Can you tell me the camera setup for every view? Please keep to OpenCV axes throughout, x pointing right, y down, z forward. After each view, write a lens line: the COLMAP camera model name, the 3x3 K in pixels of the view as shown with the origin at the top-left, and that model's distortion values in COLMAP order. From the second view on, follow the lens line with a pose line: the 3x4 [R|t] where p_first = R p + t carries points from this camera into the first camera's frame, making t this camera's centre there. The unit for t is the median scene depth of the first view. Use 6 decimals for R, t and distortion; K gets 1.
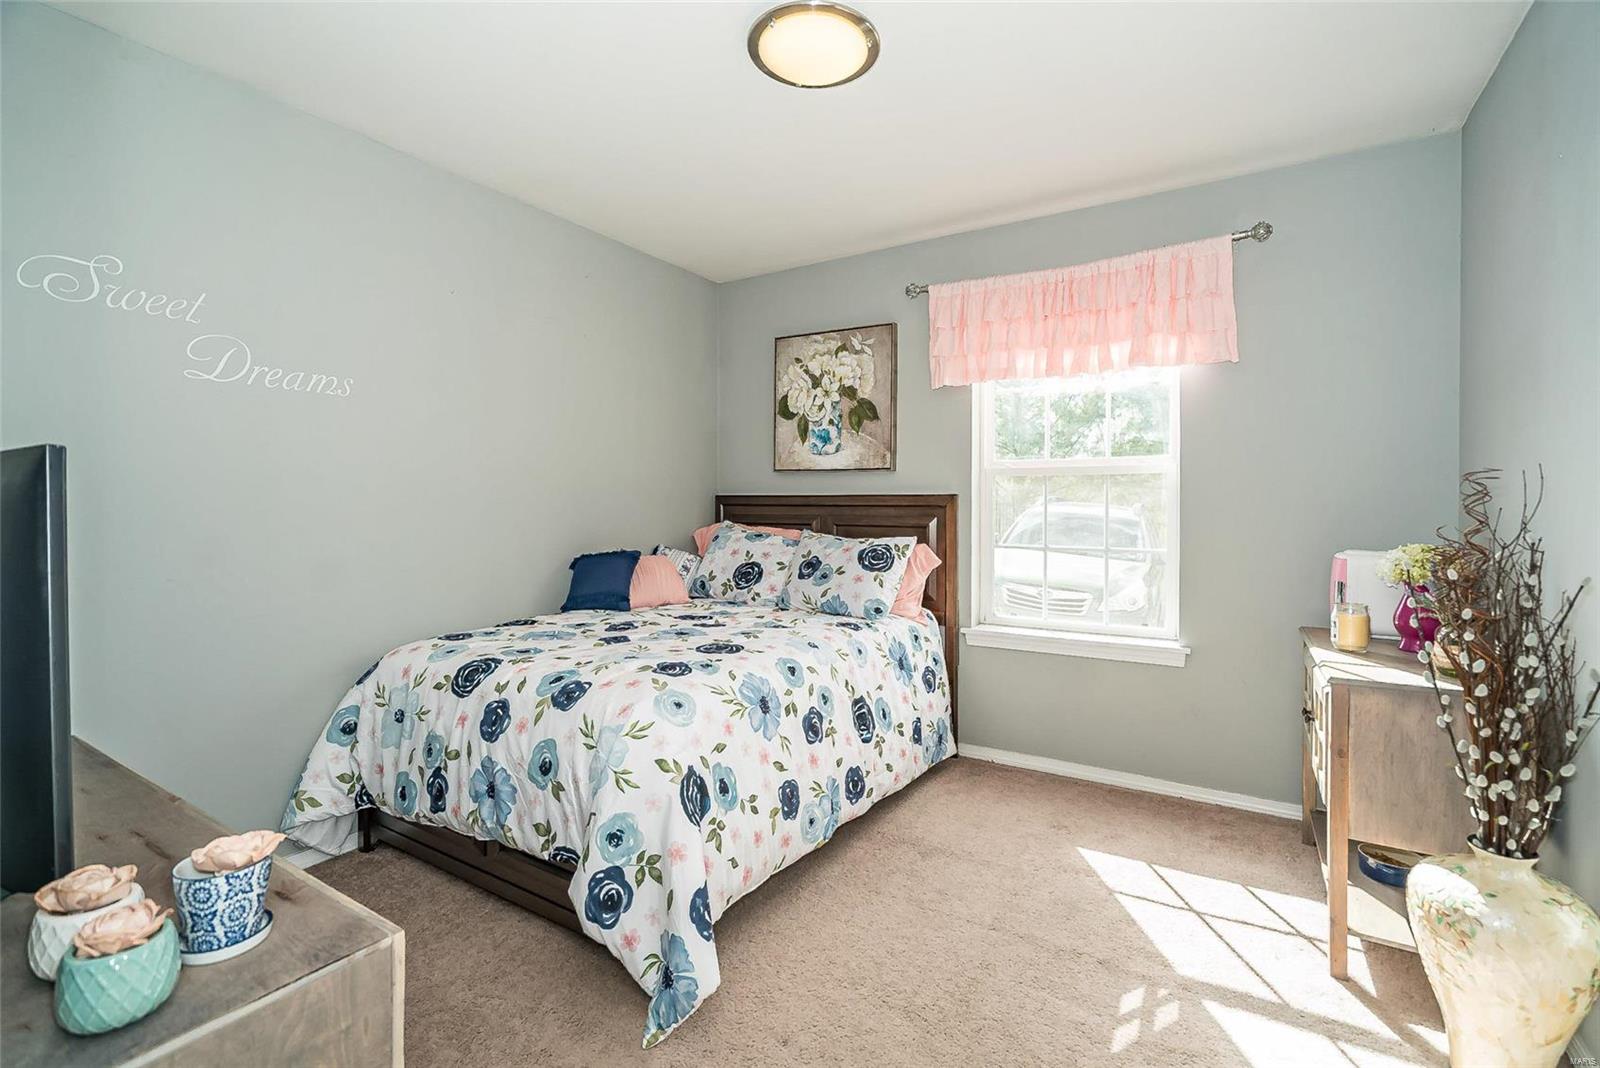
lens RADIAL K [[707.9, 0, 810.1], [0, 707.9, 520.1], [0, 0, 1]] dist [-0.000626, 0.000404]
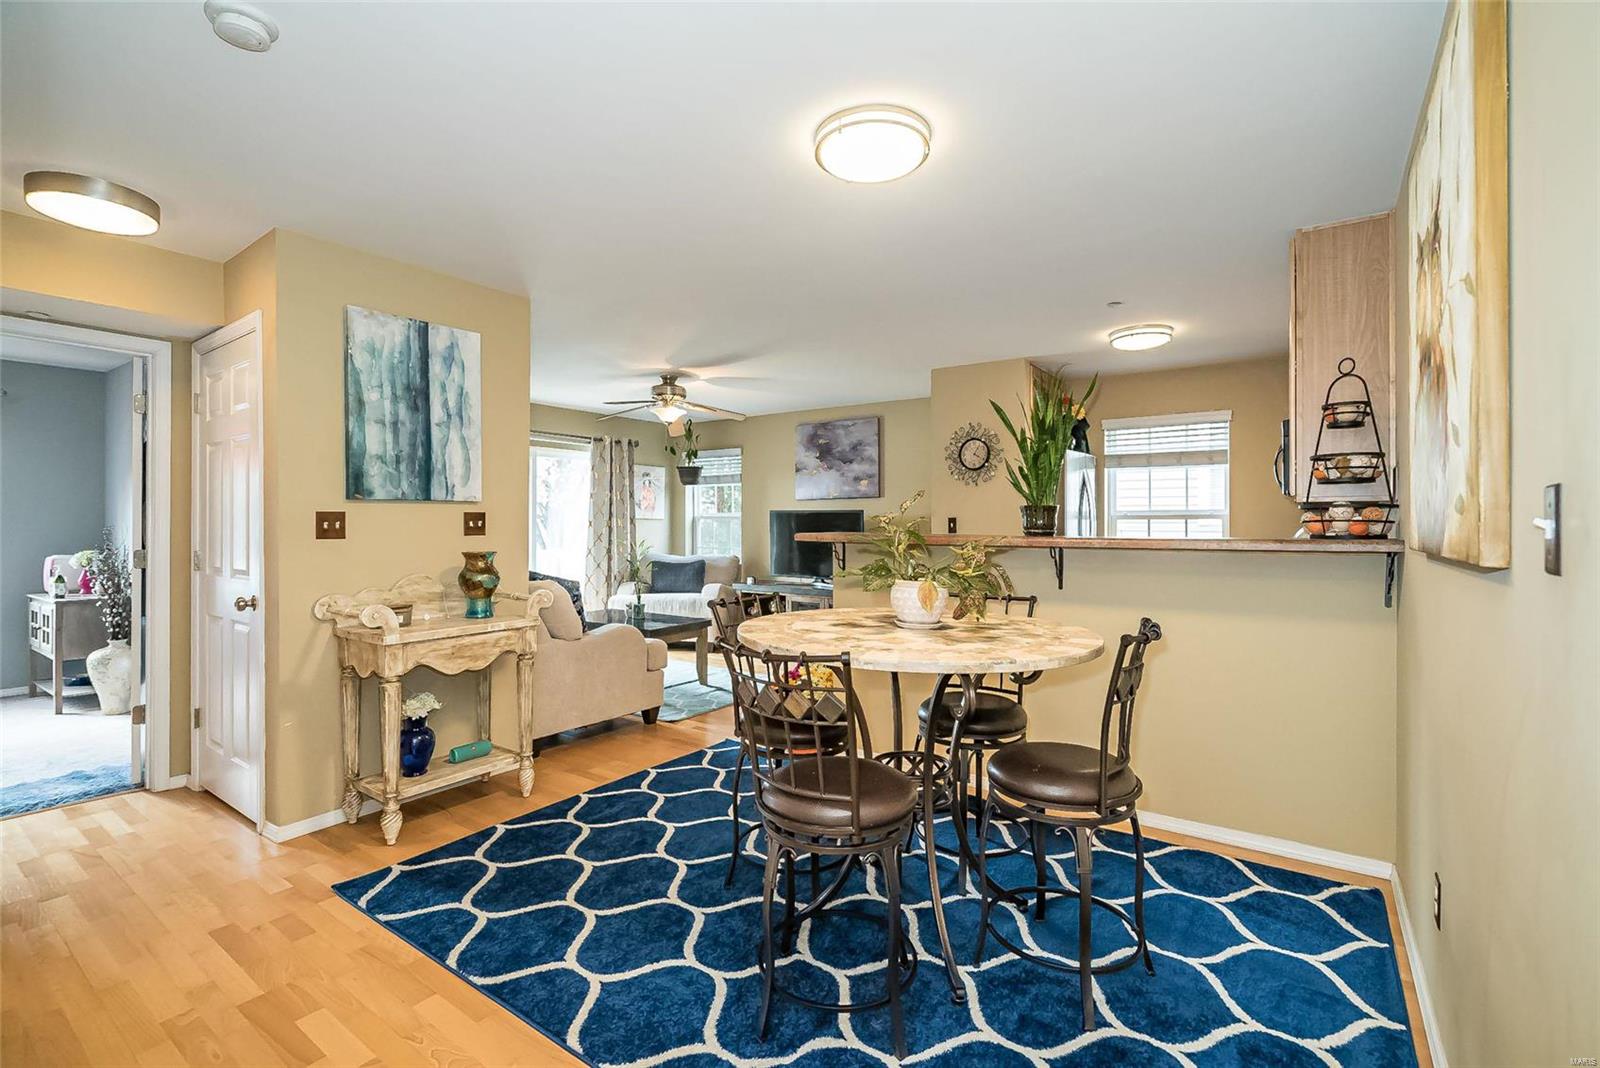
lens RADIAL K [[707.9, 0, 810.1], [0, 707.9, 520.1], [0, 0, 1]] dist [-0.000626, 0.000404]
pose [[0.049262, -0.000665, 0.998786, -1.559915], [0.008262, 0.999966, 0.000258, -0.056242], [-0.998752, 0.008239, 0.049265, -1.726687]]
